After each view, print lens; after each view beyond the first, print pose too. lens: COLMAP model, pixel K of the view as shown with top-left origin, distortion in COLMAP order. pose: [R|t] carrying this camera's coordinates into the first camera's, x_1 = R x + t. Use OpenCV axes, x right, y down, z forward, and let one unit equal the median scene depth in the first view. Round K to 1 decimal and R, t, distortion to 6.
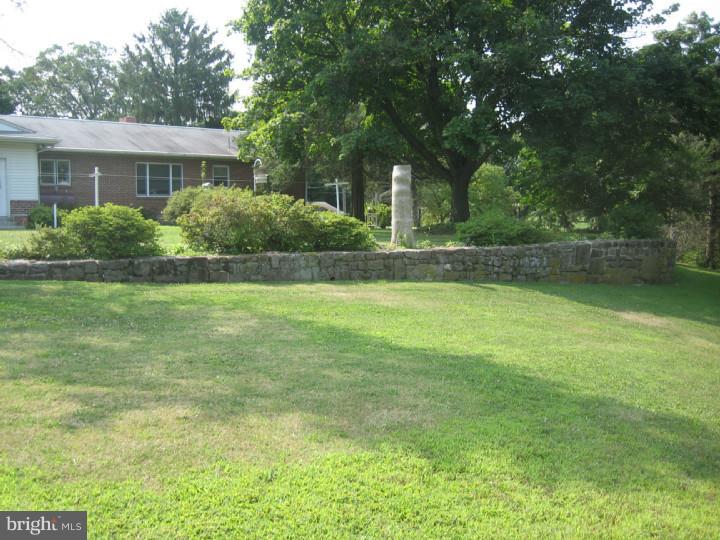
lens RADIAL K [[749.1, 0, 357.8], [0, 749.1, 269.9], [0, 0, 1]] dist [-0.143179, 0.179213]
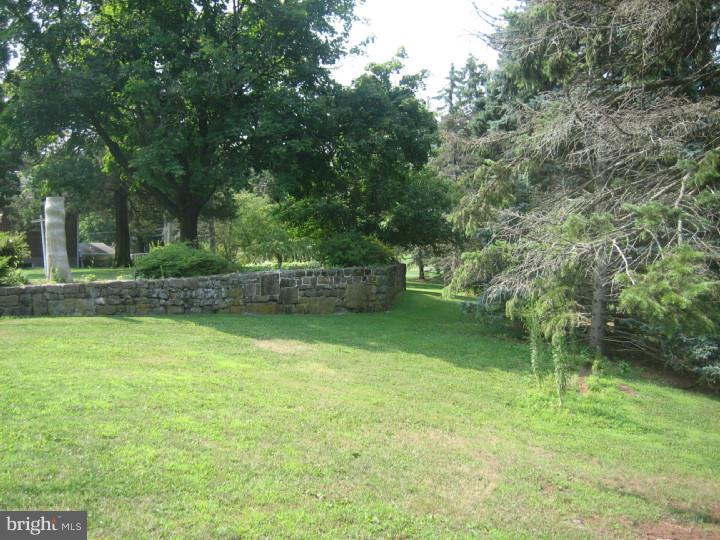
lens RADIAL K [[749.1, 0, 357.8], [0, 749.1, 269.9], [0, 0, 1]] dist [-0.143179, 0.179213]
pose [[0.982456, -0.028436, 0.184312, 0.242688], [0.038688, 0.997884, -0.052264, 0.016839], [-0.182436, 0.058477, 0.981477, 0.005389]]
